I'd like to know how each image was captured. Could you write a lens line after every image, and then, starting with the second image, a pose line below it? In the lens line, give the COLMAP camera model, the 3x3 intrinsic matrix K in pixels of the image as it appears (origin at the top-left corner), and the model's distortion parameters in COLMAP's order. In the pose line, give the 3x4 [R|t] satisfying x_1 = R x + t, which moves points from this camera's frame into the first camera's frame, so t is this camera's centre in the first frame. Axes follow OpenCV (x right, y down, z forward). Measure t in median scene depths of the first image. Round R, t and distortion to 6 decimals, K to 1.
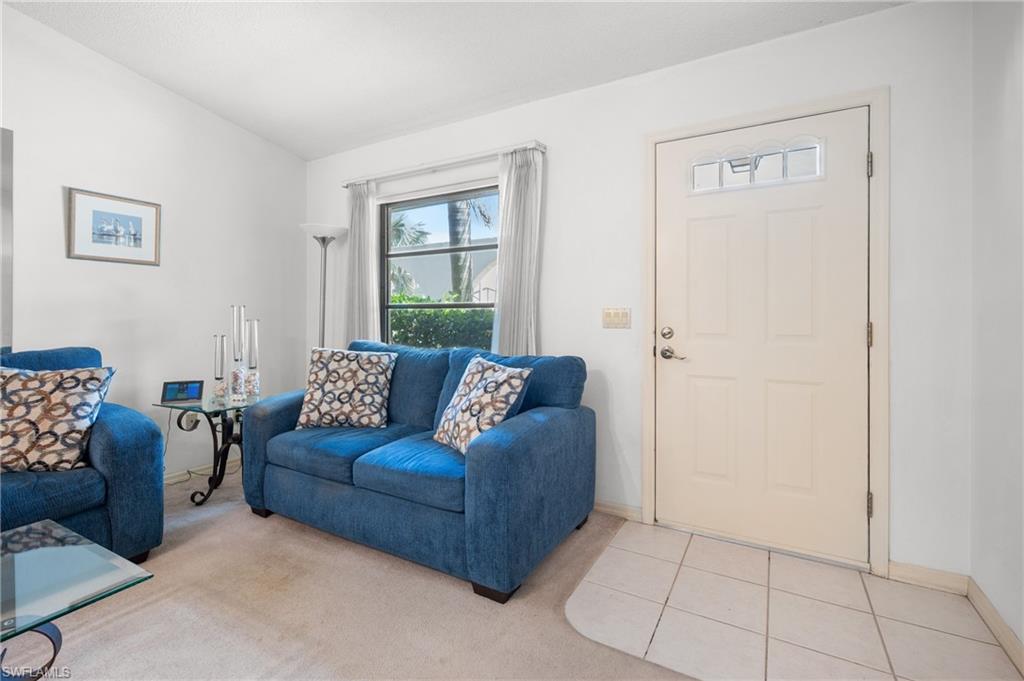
lens RADIAL K [[463.1, 0, 507.4], [0, 463.1, 317.4], [0, 0, 1]] dist [0.001103, -0.000043]
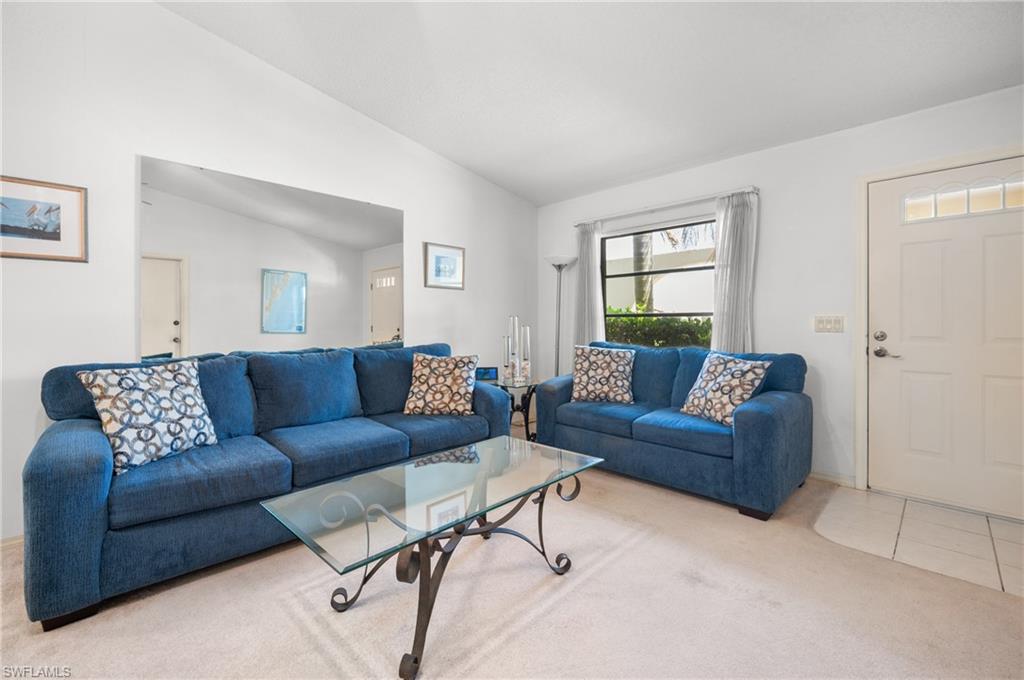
lens RADIAL K [[435.3, 0, 504.3], [0, 435.3, 325.0], [0, 0, 1]] dist [-0.000433, -0.000723]
pose [[0.965090, -0.001824, -0.261912, -0.309460], [0.002870, 0.999989, 0.003610, -0.002962], [0.261903, -0.004235, 0.965085, -0.371507]]
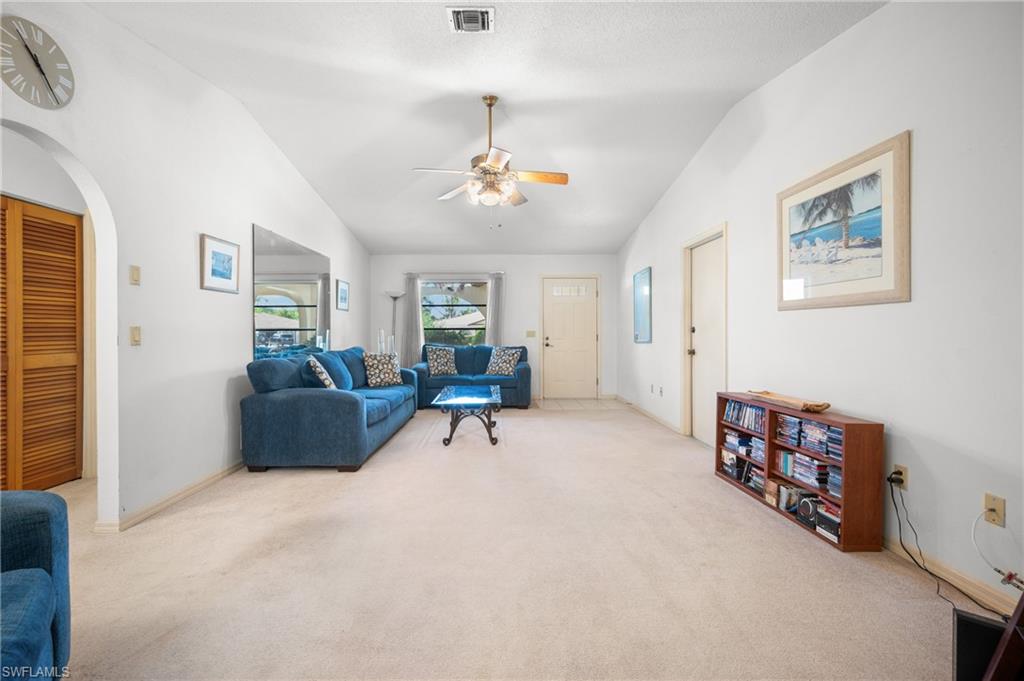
lens RADIAL K [[433.9, 0, 508.8], [0, 433.9, 338.3], [0, 0, 1]] dist [-0.000397, -0.000218]
pose [[0.852730, -0.010662, 0.522243, -1.395586], [0.005100, 0.999914, 0.012087, -0.003862], [-0.522327, -0.007643, 0.852711, -1.367090]]
